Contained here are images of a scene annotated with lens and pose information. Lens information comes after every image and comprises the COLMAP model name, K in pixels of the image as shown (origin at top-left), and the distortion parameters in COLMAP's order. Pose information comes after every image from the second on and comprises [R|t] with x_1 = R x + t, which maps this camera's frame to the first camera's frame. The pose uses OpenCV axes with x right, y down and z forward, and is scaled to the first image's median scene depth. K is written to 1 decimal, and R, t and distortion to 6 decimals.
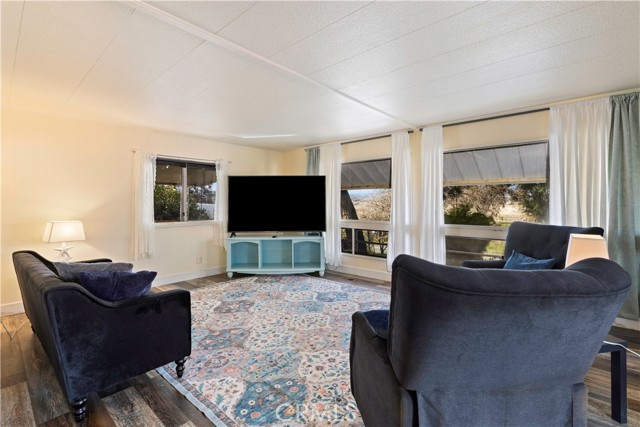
lens RADIAL K [[294.0, 0, 319.4], [0, 294.0, 201.4], [0, 0, 1]] dist [0.000044, -0.000012]
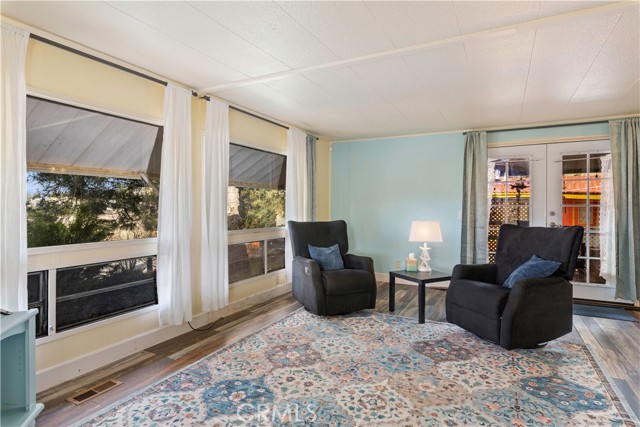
lens RADIAL K [[340.4, 0, 319.8], [0, 340.4, 211.6], [0, 0, 1]] dist [0.000500, -0.001625]
pose [[-0.232874, -0.012686, 0.972424, -0.869491], [-0.006852, 0.999911, 0.011404, 0.016648], [-0.972483, -0.004008, -0.232940, 1.633938]]
